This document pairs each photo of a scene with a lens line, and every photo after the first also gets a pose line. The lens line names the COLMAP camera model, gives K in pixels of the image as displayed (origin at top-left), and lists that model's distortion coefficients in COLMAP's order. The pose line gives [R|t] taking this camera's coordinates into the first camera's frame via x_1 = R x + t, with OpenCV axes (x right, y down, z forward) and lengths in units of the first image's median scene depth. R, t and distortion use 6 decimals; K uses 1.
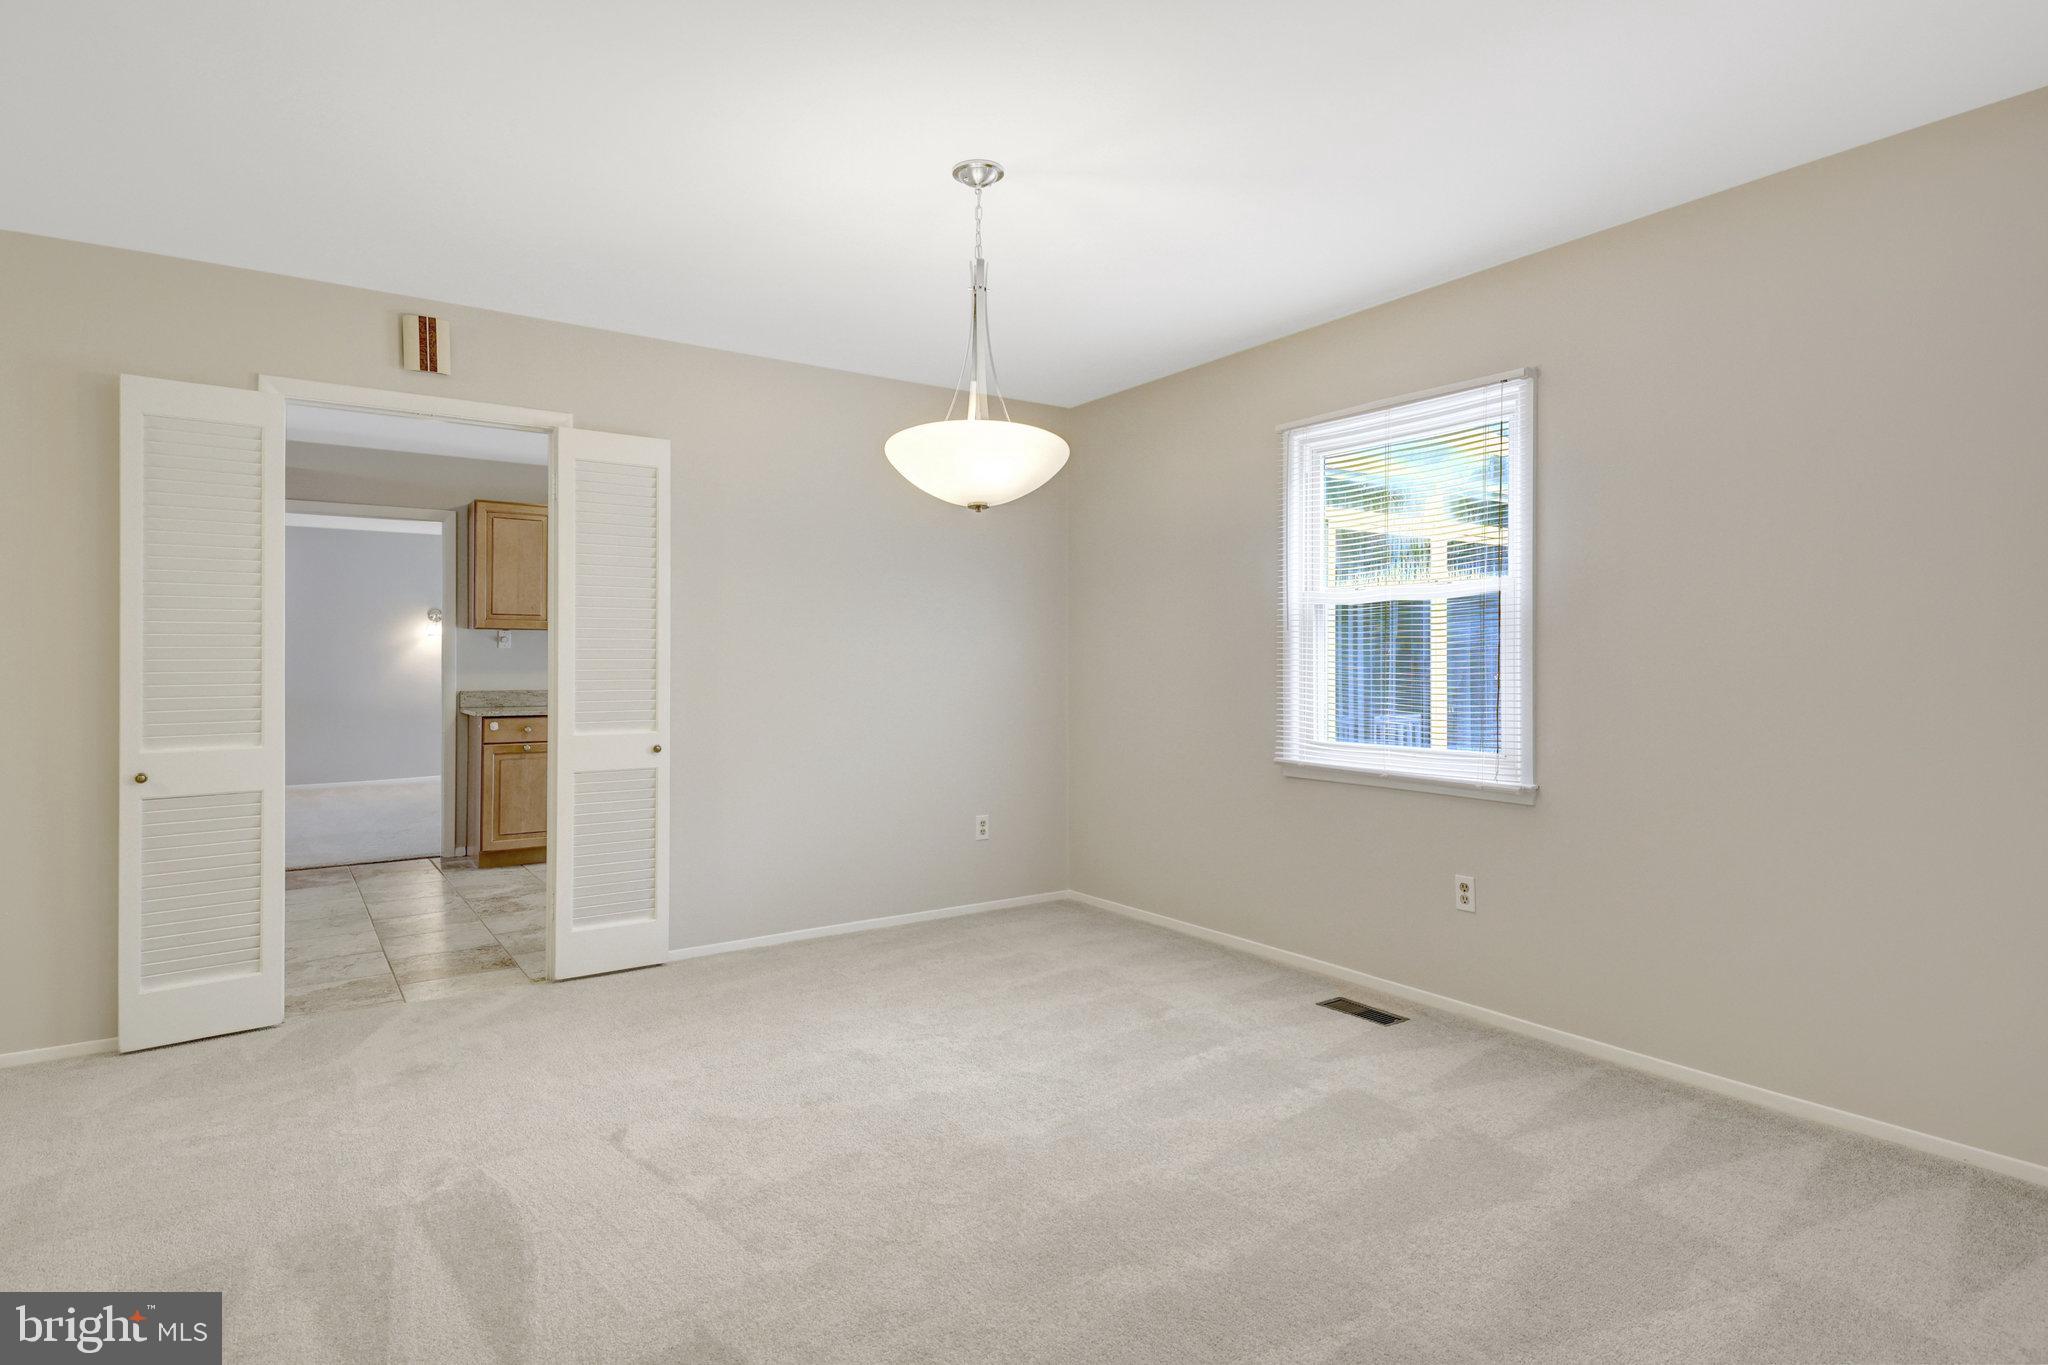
lens RADIAL K [[1093.3, 0, 1024.0], [0, 1093.3, 682.5], [0, 0, 1]] dist [0.051872, 0.000327]
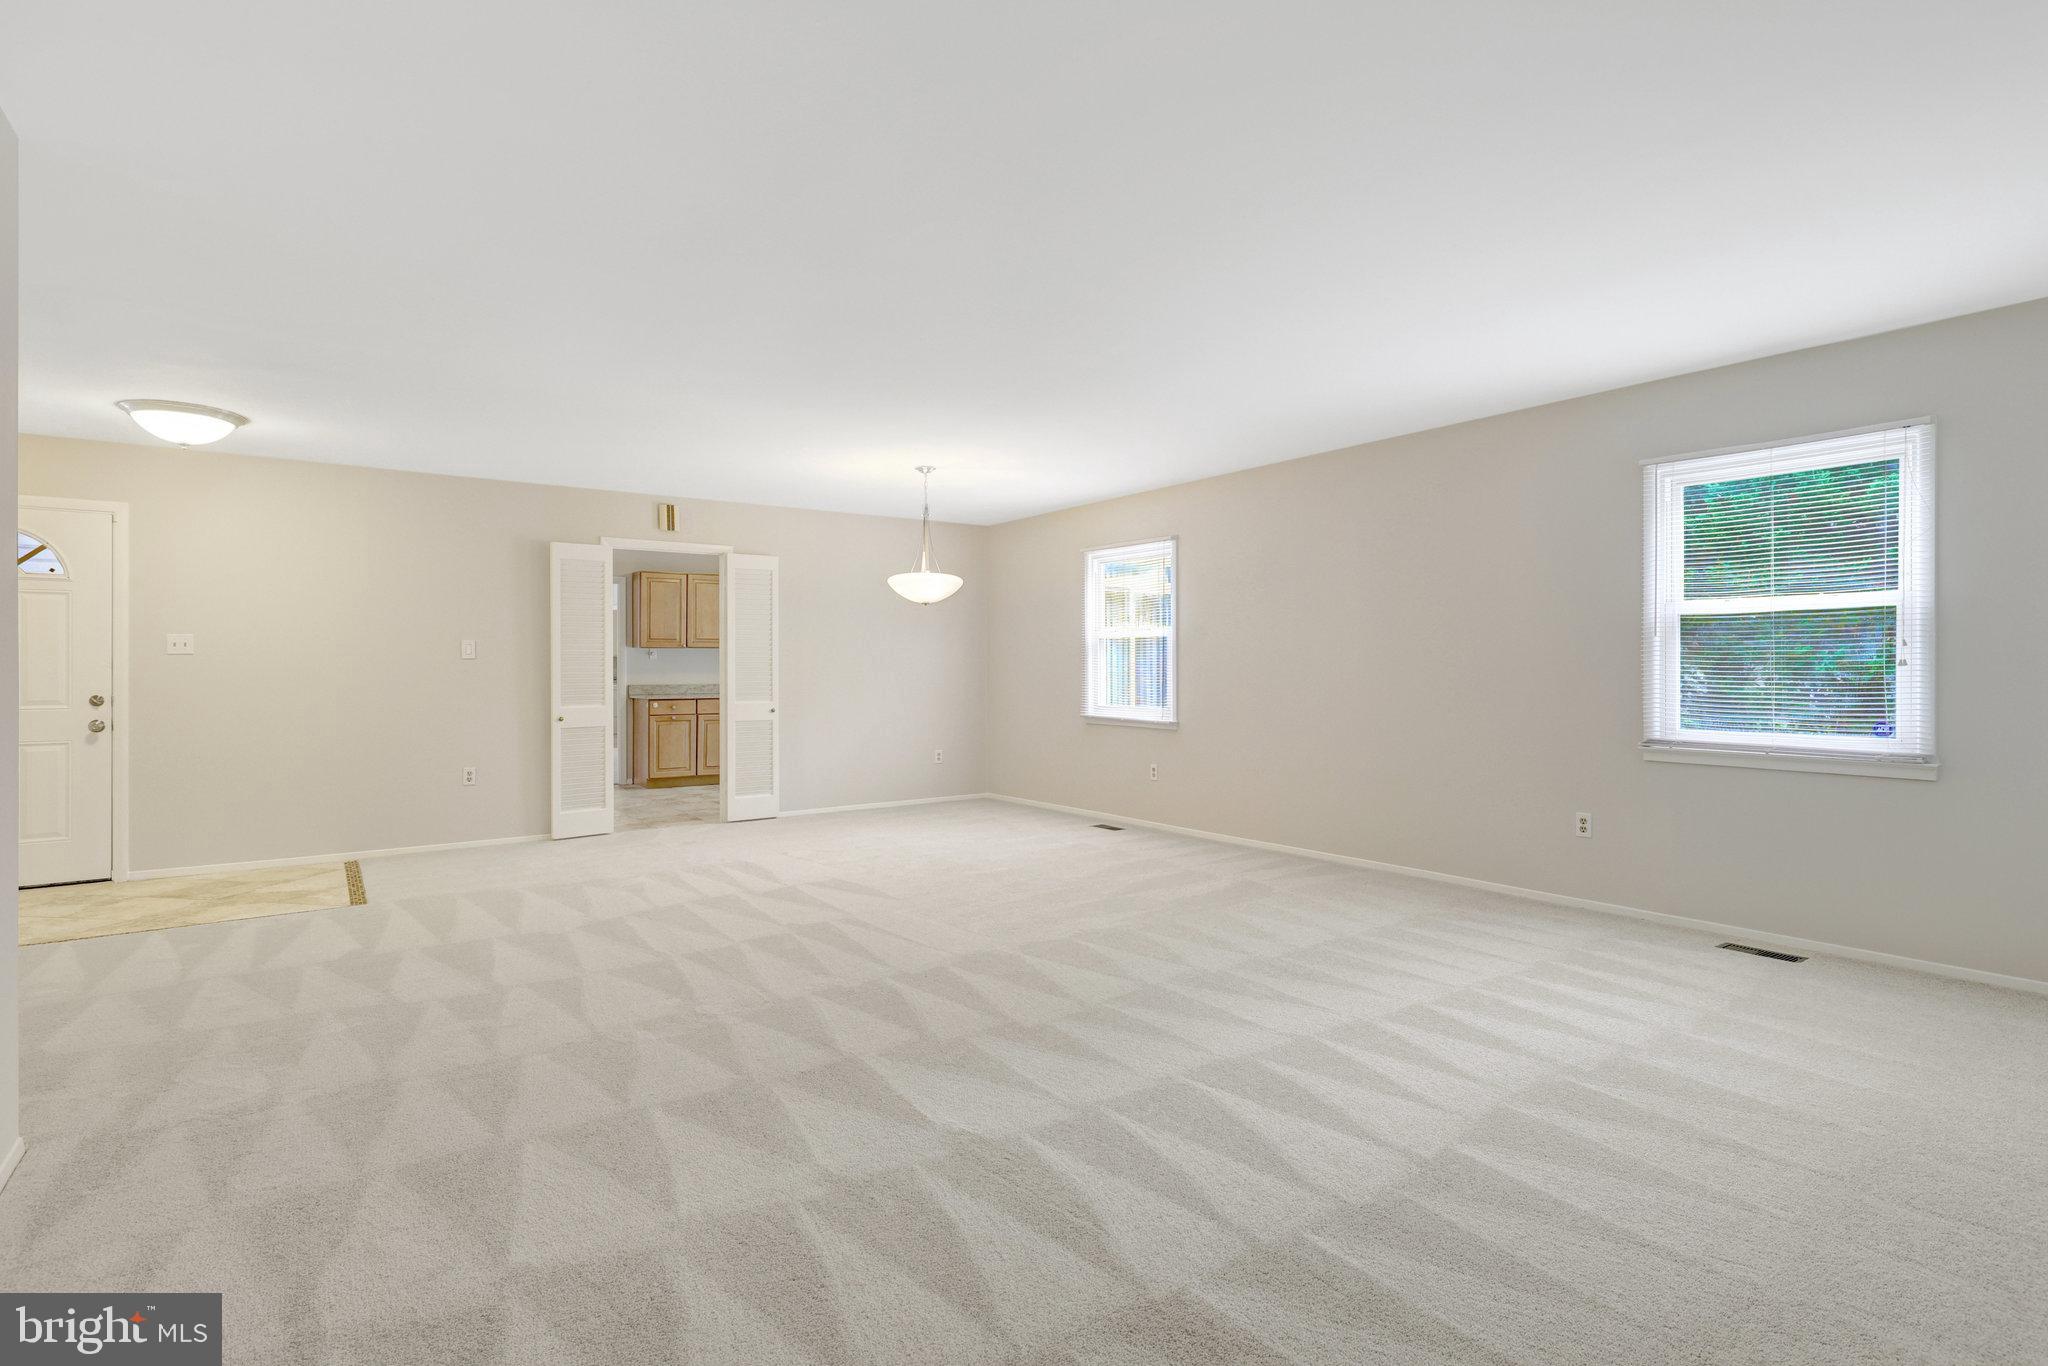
lens RADIAL K [[989.5, 0, 1016.2], [0, 989.5, 676.5], [0, 0, 1]] dist [0.021417, -0.000589]
pose [[0.999910, -0.004257, 0.012730, 0.089214], [0.004337, 0.999971, -0.006218, 0.011257], [-0.012703, 0.006272, 0.999900, -0.827690]]
